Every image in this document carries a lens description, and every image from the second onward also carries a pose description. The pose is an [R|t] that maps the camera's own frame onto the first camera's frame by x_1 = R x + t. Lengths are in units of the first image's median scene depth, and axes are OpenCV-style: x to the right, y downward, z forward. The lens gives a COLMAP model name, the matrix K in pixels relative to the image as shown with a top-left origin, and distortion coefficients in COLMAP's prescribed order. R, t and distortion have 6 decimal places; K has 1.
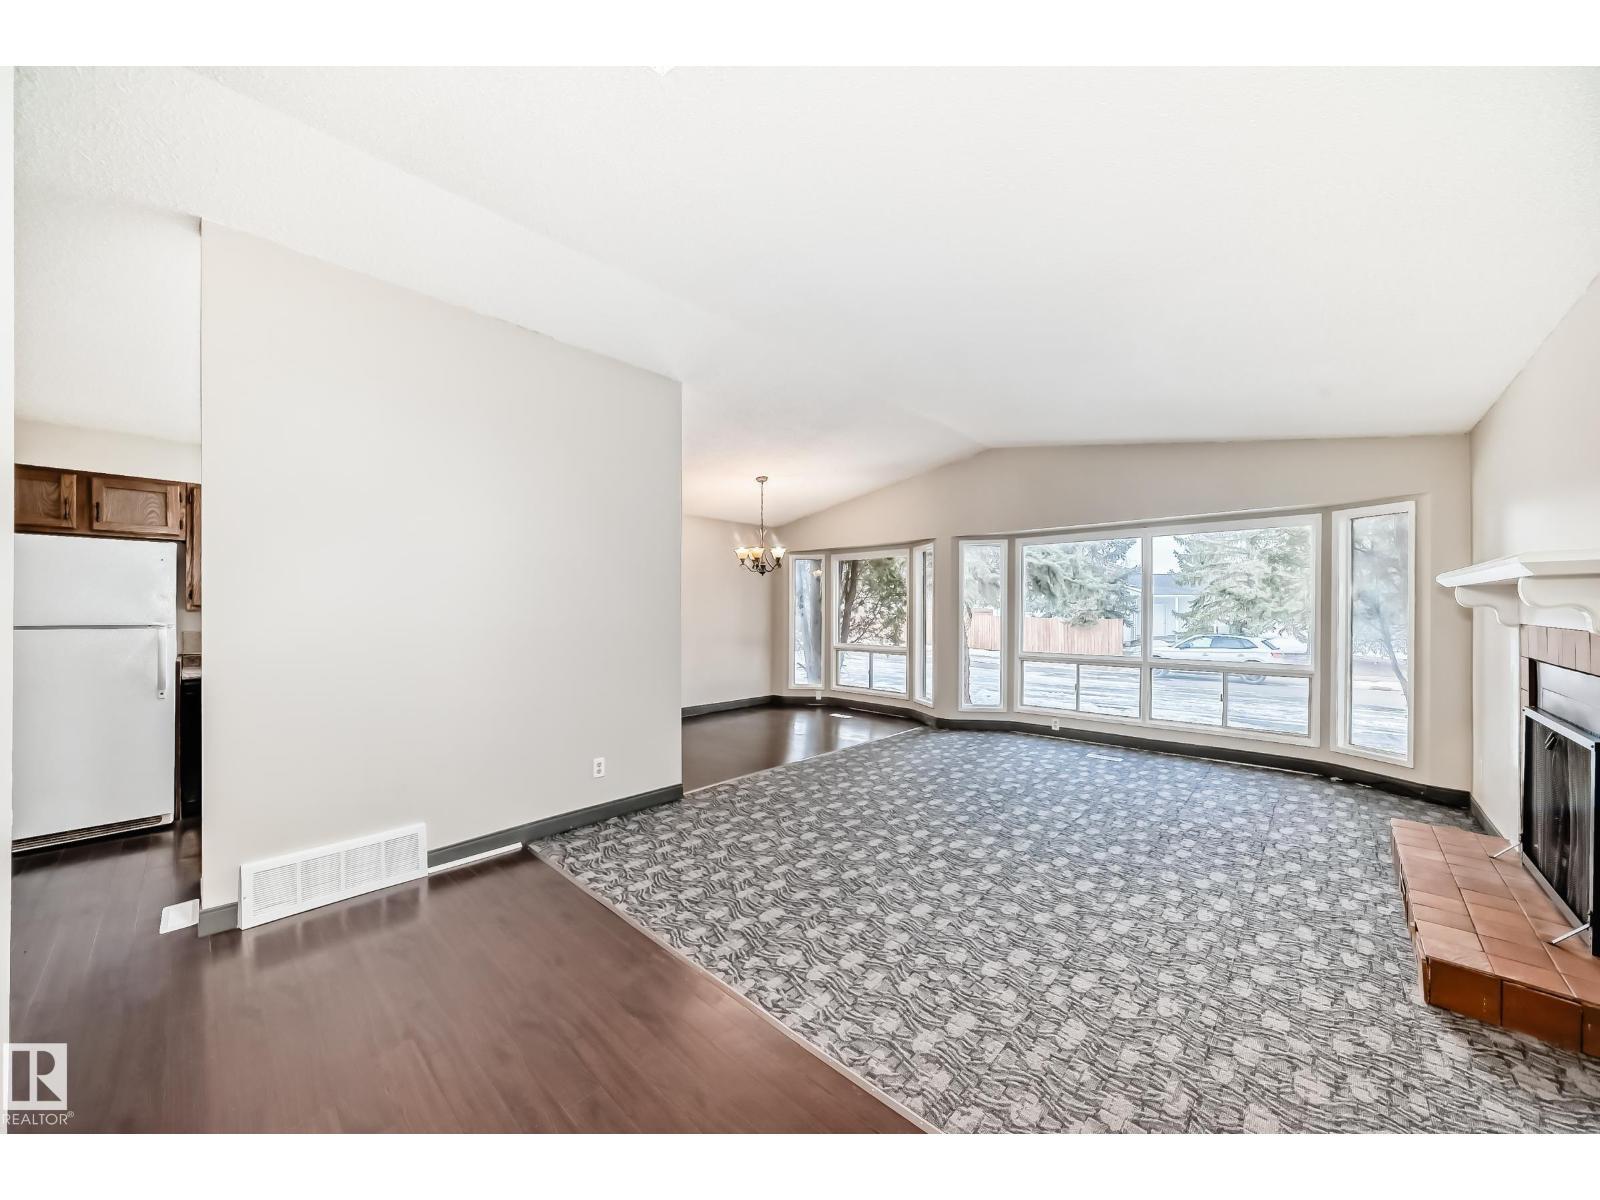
lens RADIAL K [[573.5, 0, 807.9], [0, 573.5, 601.2], [0, 0, 1]] dist [-0.027179, 0.008229]
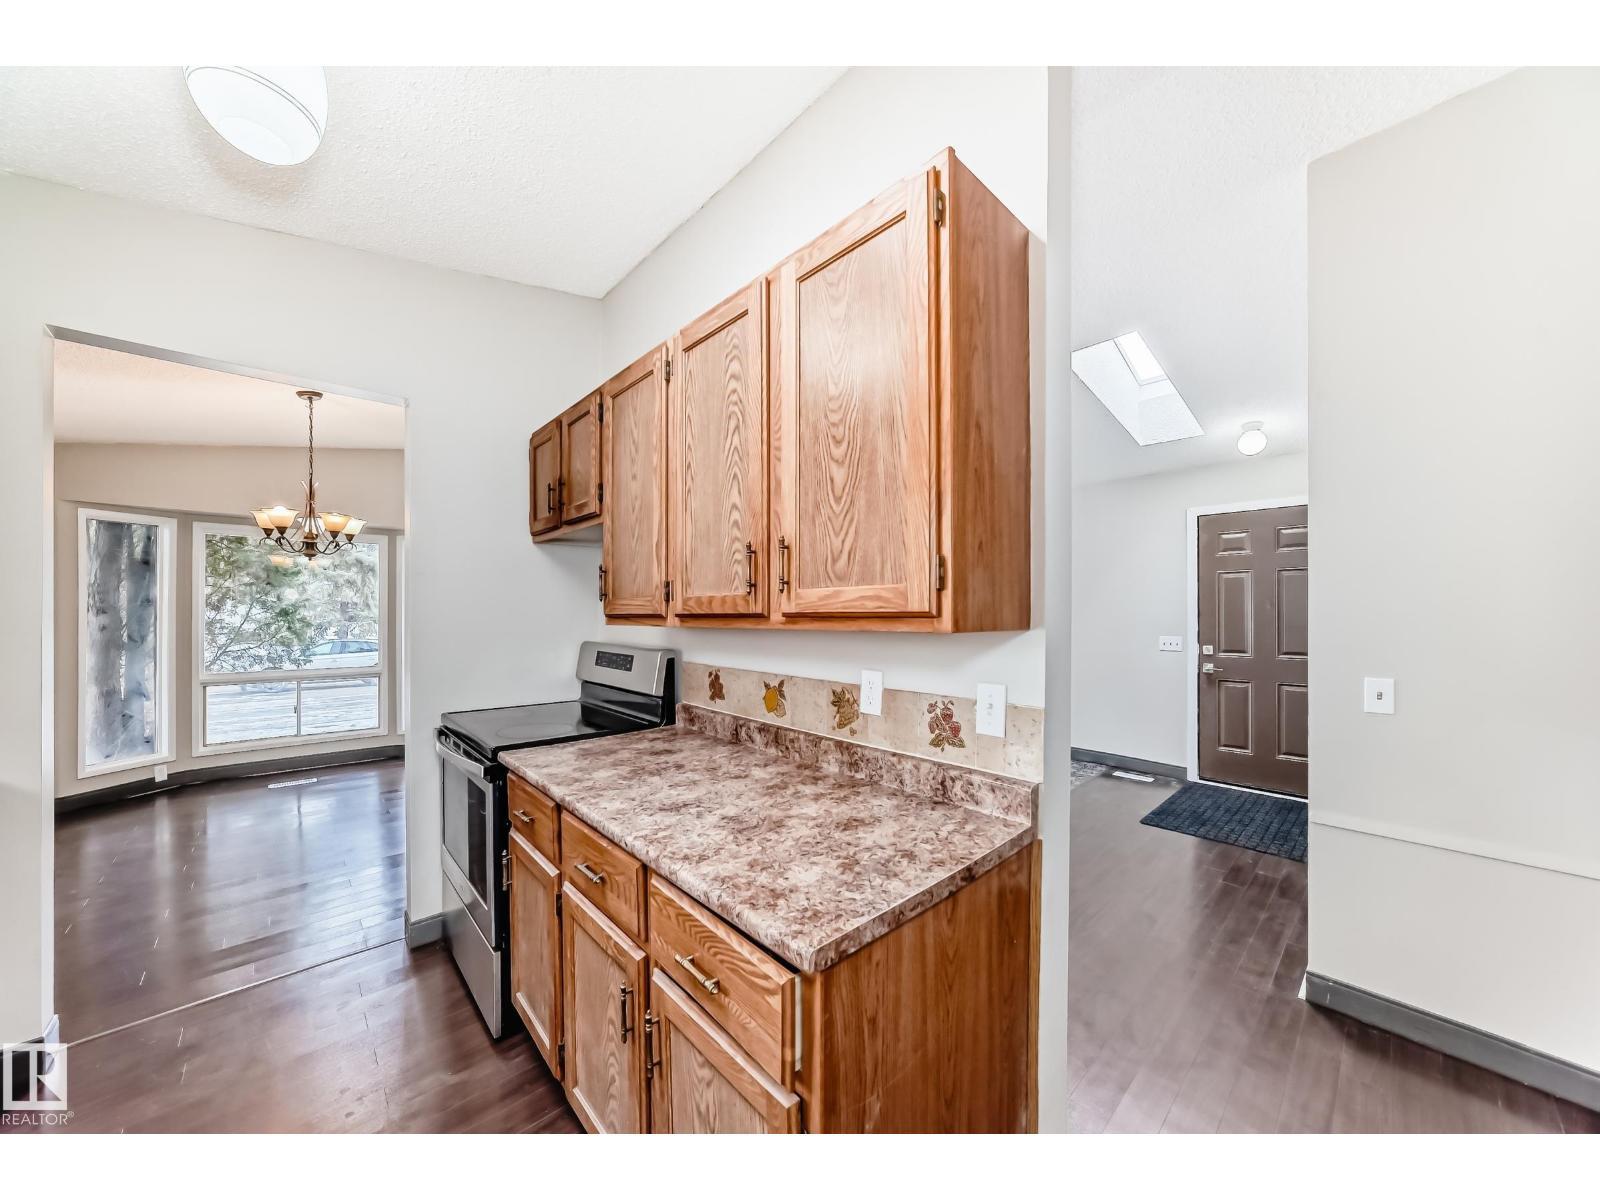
lens RADIAL K [[575.8, 0, 807.6], [0, 575.8, 615.3], [0, 0, 1]] dist [-0.028055, 0.009117]
pose [[0.082220, -0.010159, 0.996562, -0.490957], [-0.010641, 0.999882, 0.011071, 0.000595], [-0.996557, -0.011515, 0.082102, 0.358592]]
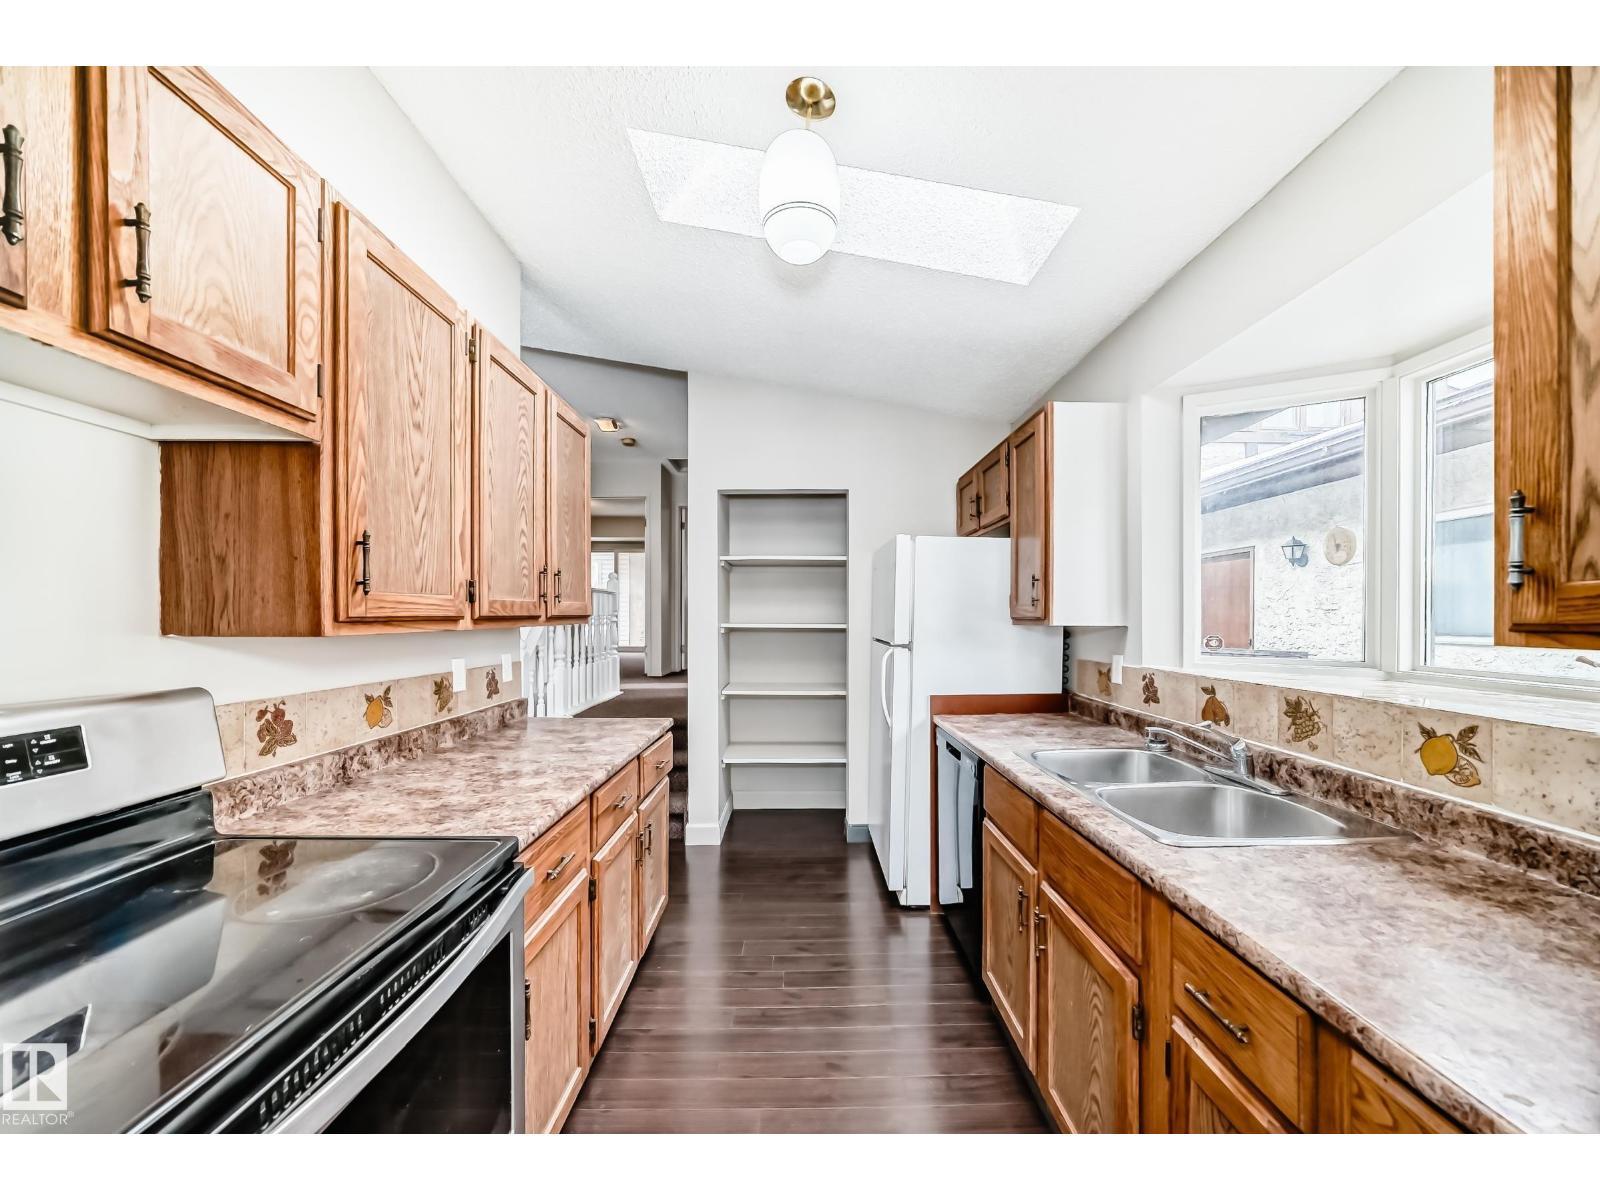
lens RADIAL K [[575.8, 0, 807.6], [0, 575.8, 615.3], [0, 0, 1]] dist [-0.028055, 0.009117]
pose [[-0.729373, -0.008197, -0.684067, -0.226730], [0.002586, 0.999888, -0.014739, 0.006077], [0.684112, -0.012520, -0.729270, 0.655964]]
